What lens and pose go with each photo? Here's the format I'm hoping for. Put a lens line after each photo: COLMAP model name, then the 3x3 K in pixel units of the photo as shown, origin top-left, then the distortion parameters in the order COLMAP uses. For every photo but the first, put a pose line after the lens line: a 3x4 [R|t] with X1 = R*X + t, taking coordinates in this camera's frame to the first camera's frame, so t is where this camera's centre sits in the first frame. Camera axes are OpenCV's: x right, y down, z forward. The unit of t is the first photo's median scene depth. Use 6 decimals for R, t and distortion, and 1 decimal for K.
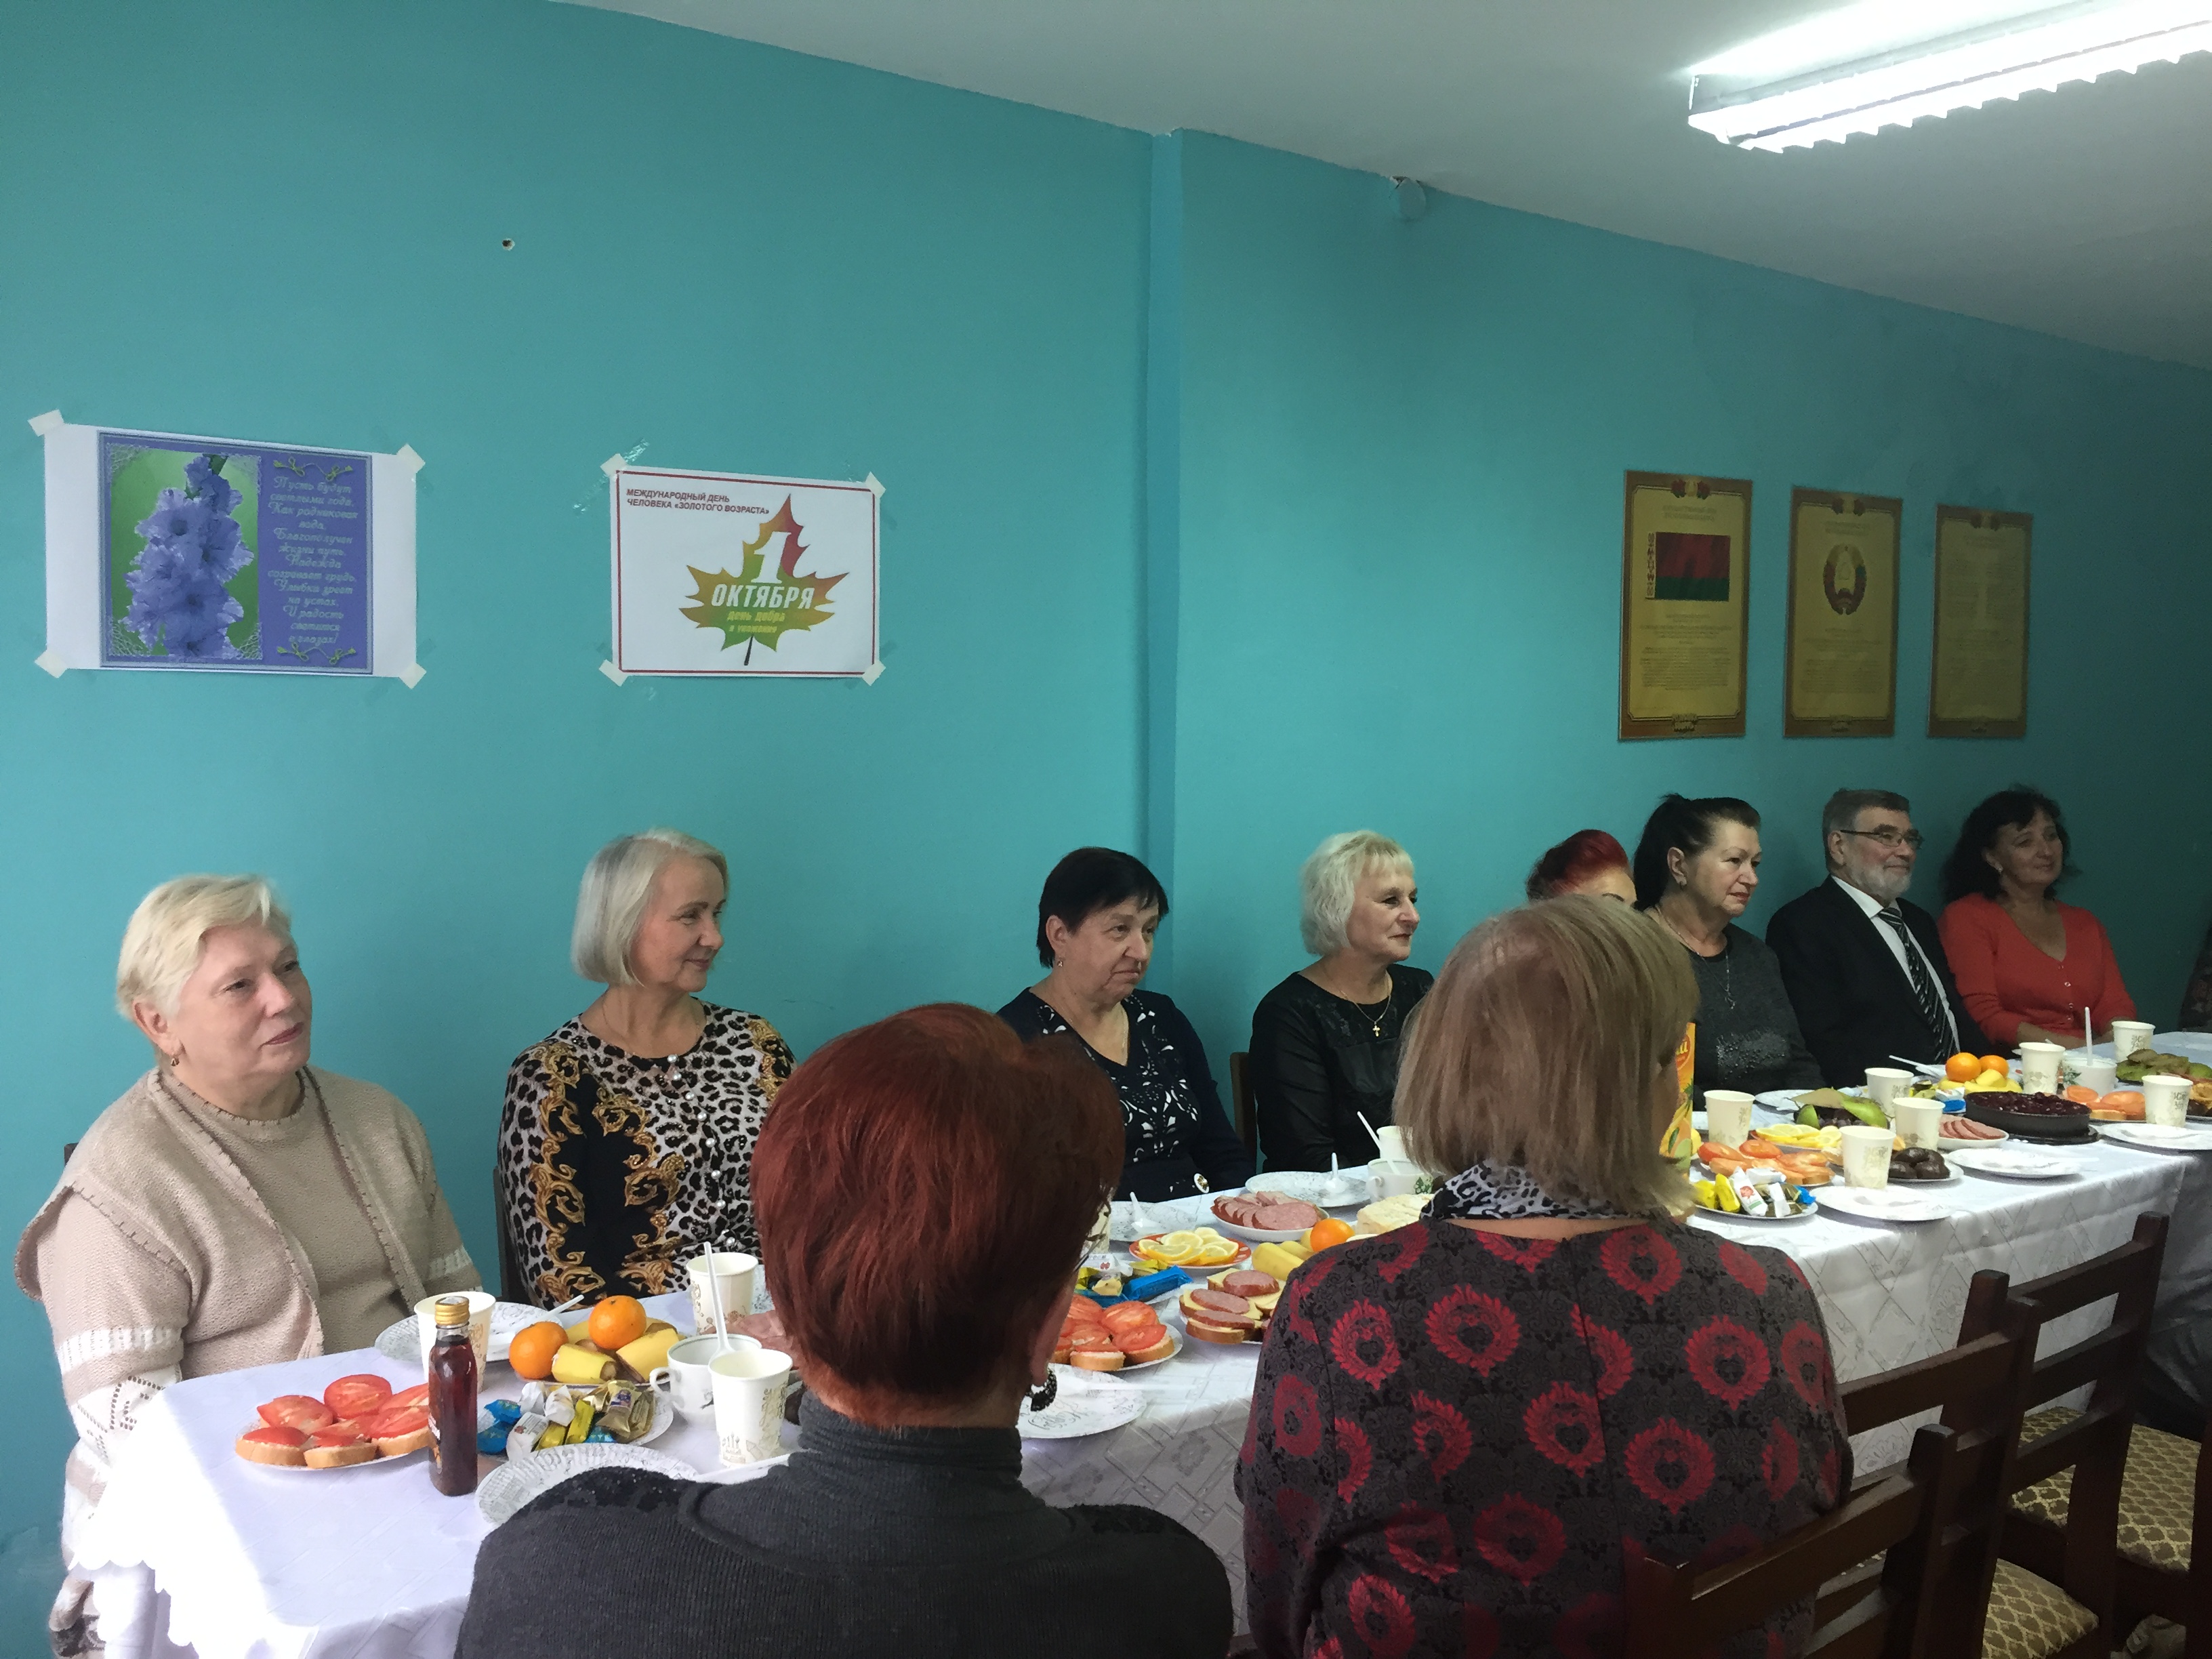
lens RADIAL K [[1876.6, 0, 1105.8], [0, 1876.6, 819.4], [0, 0, 1]] dist [0.078969, -0.094325]
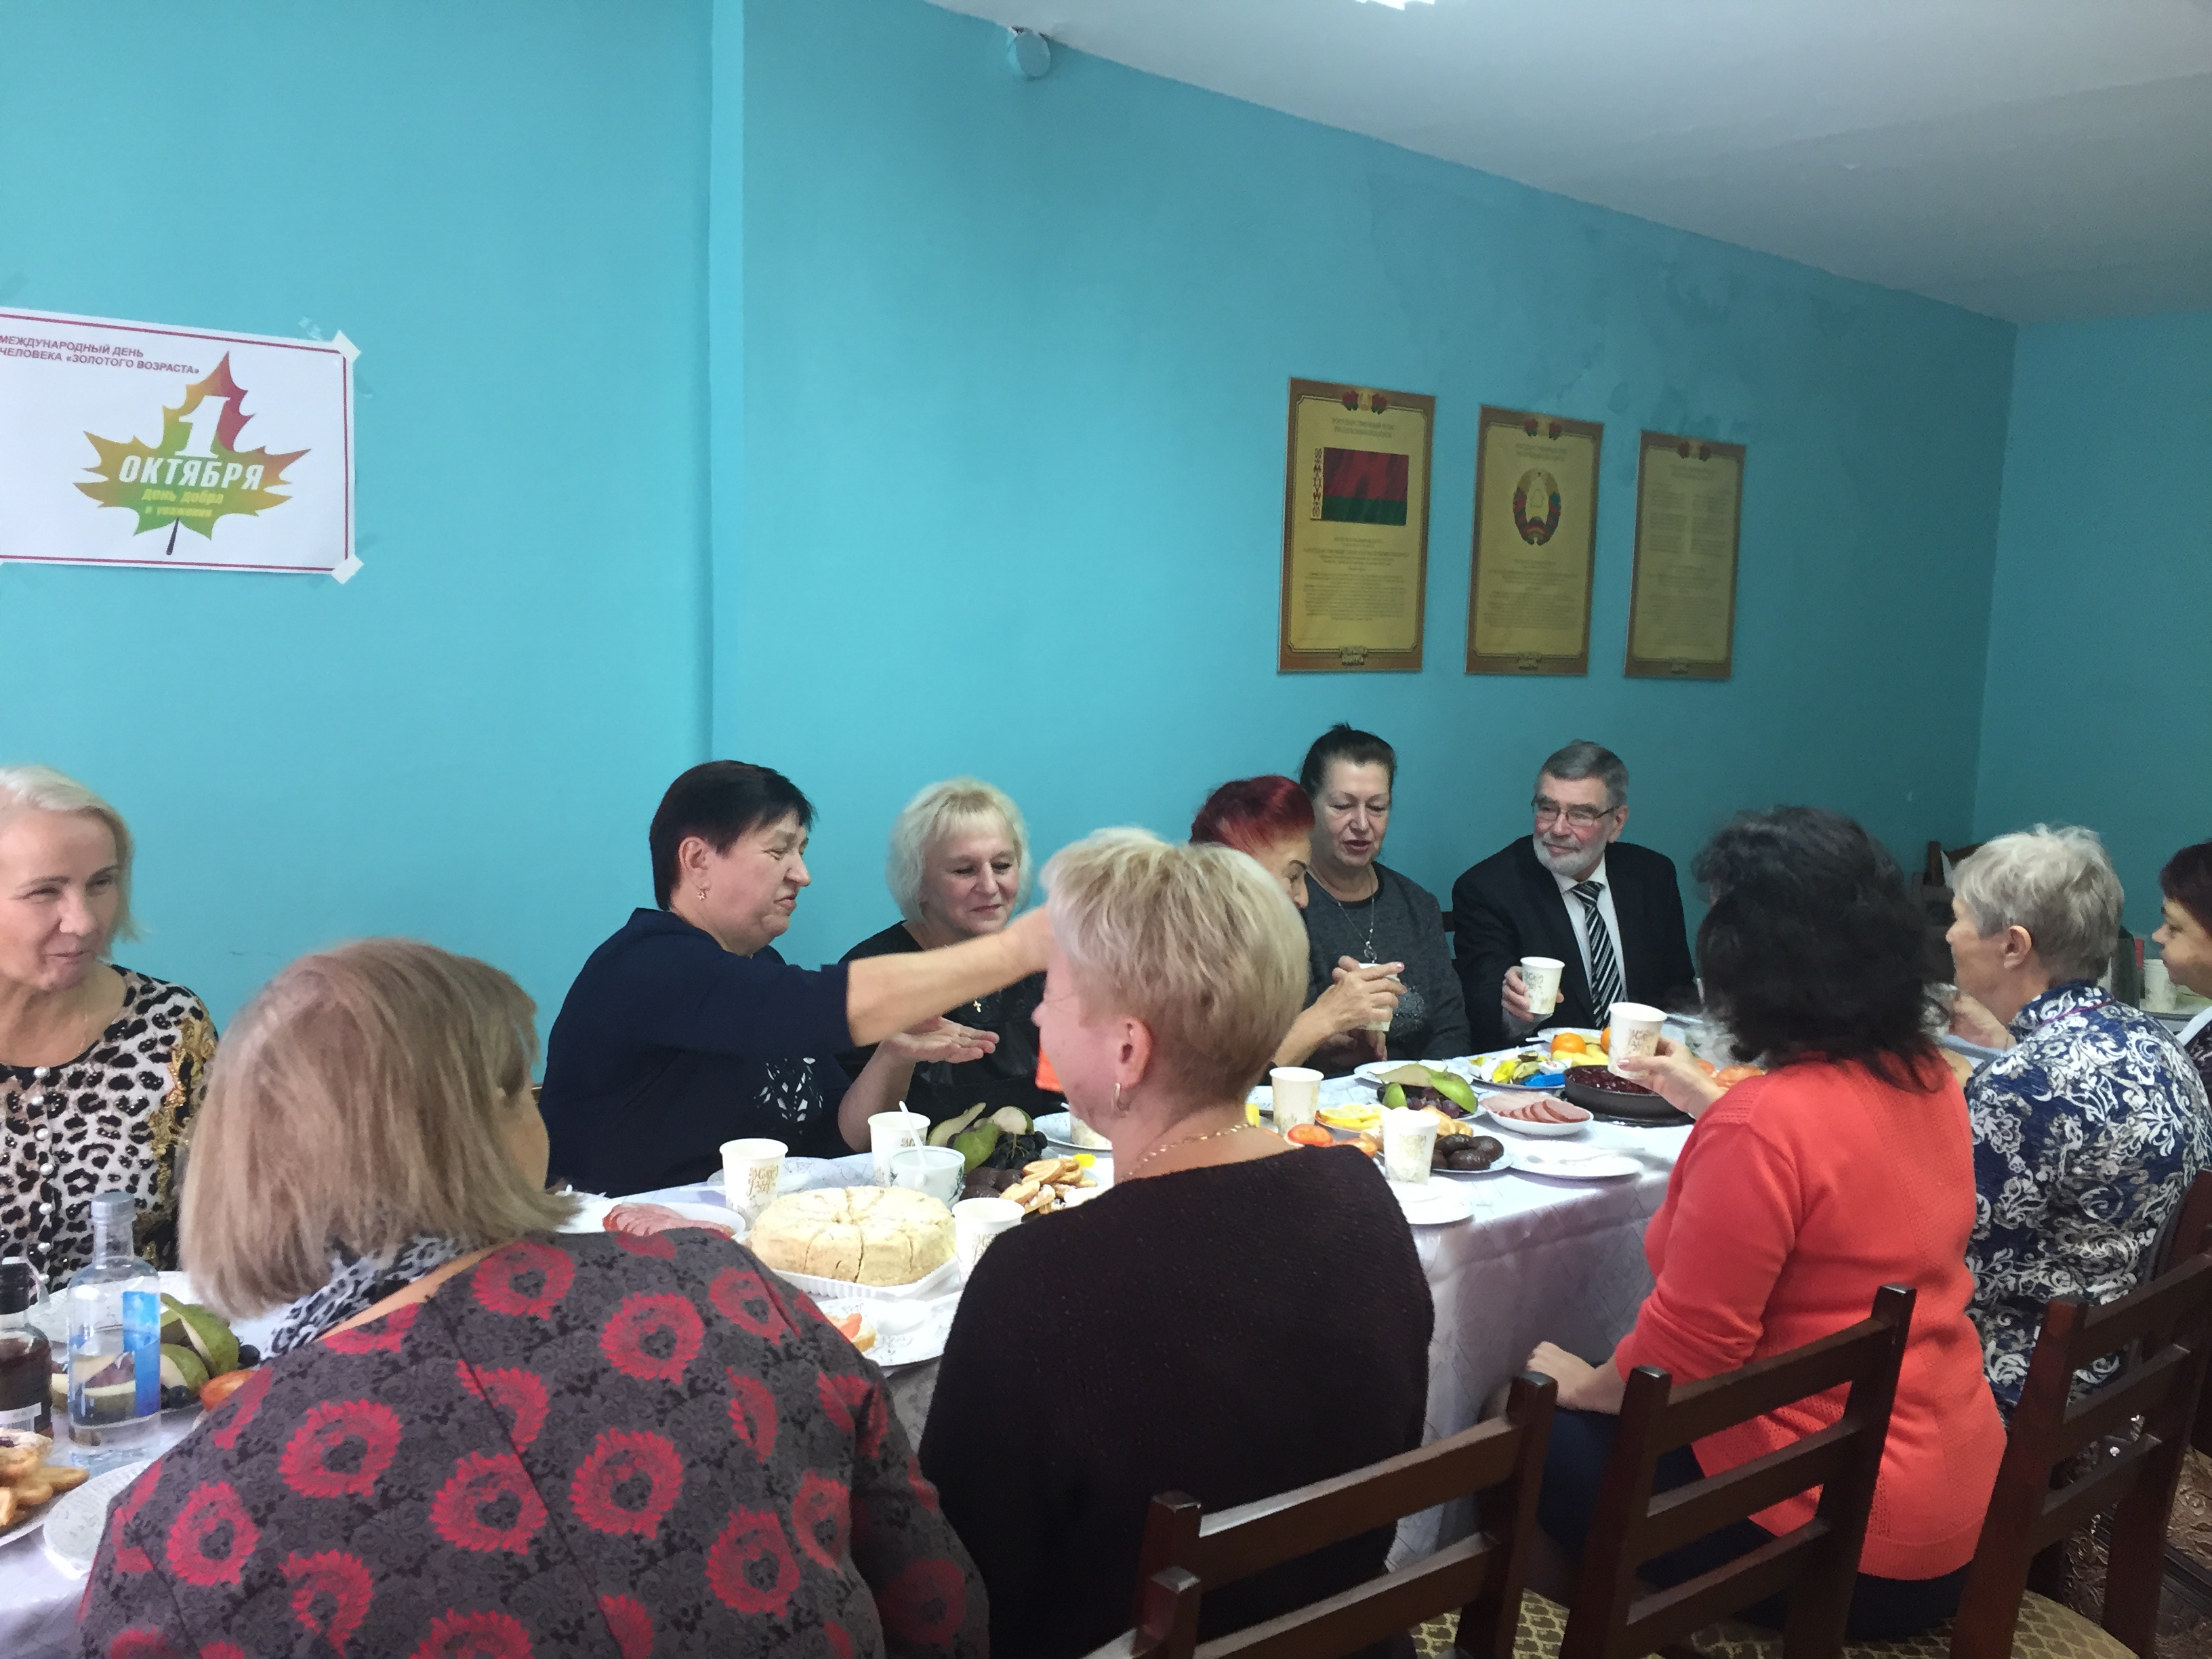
lens RADIAL K [[1876.6, 0, 1105.8], [0, 1876.6, 819.4], [0, 0, 1]] dist [0.078969, -0.094325]
pose [[0.996802, 0.019187, 0.077574, 0.117495], [-0.022386, 0.998926, 0.040580, -0.005608], [-0.076712, -0.042187, 0.996160, 0.085547]]
